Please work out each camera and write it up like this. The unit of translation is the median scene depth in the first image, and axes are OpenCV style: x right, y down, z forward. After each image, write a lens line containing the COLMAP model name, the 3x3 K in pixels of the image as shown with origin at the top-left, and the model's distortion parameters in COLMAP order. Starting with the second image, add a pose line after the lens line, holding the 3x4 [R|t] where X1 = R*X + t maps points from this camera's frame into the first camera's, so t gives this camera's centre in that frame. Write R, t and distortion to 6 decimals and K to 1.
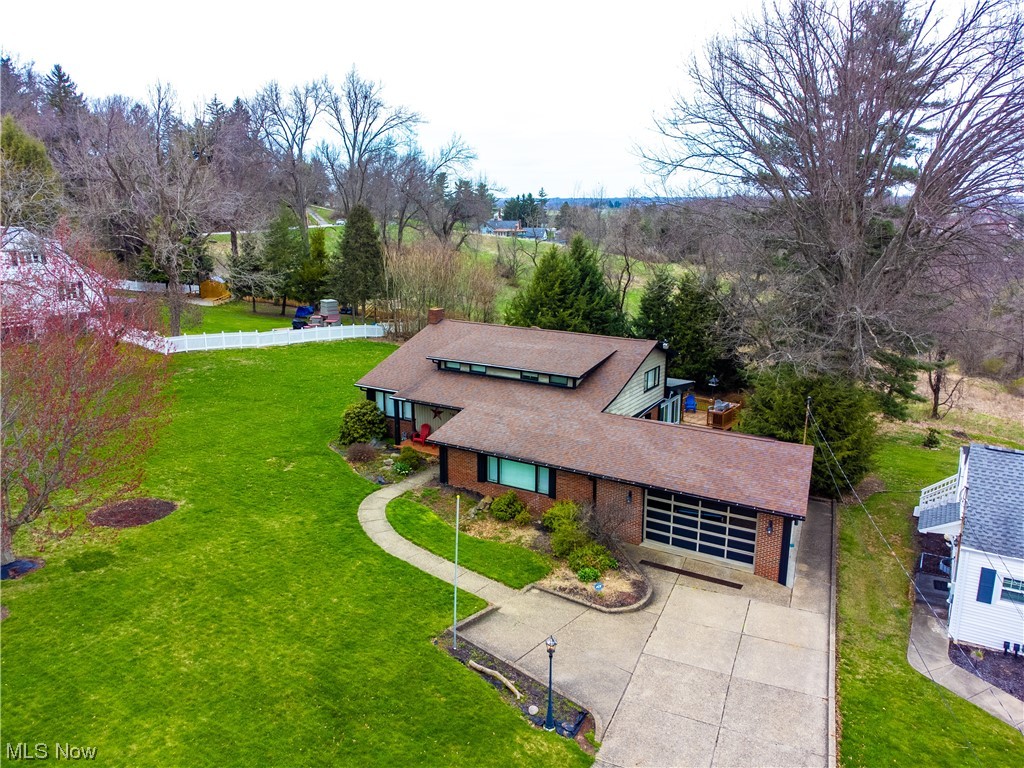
lens RADIAL K [[773.4, 0, 517.0], [0, 773.4, 382.7], [0, 0, 1]] dist [0.004753, -0.002329]
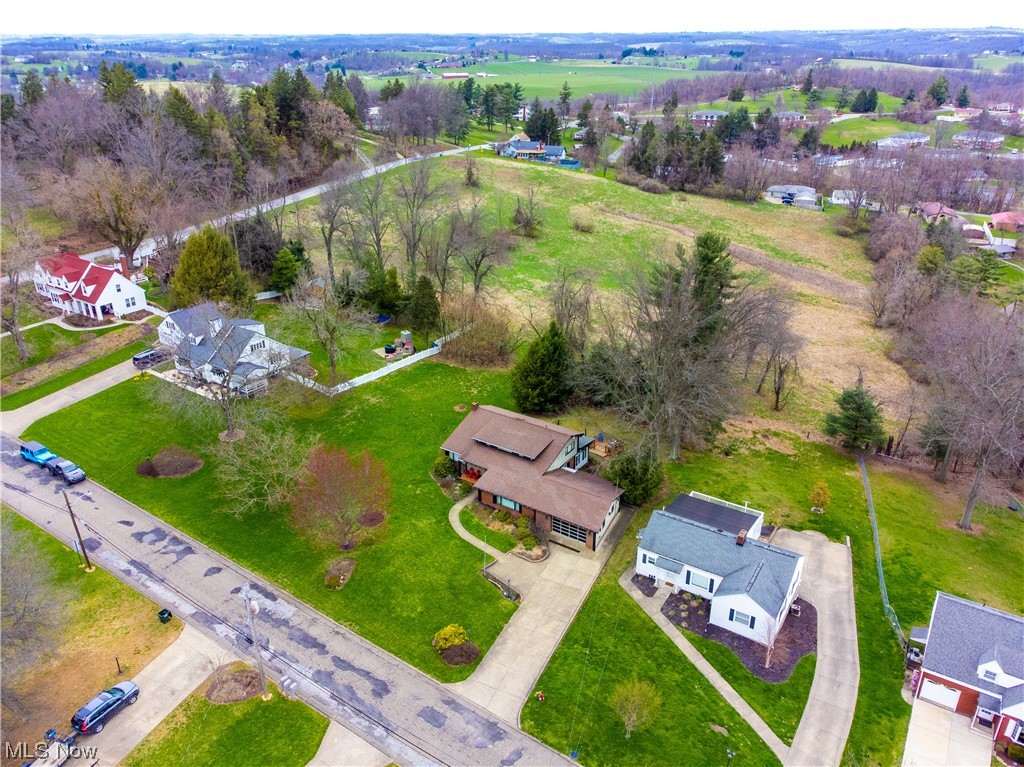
lens RADIAL K [[773.4, 0, 510.1], [0, 773.4, 386.5], [0, 0, 1]] dist [0.004753, -0.002329]
pose [[0.998910, 0.008174, -0.045964, 0.134675], [0.001051, 0.980365, 0.197190, -0.843295], [0.046673, -0.197023, 0.979287, -1.607662]]
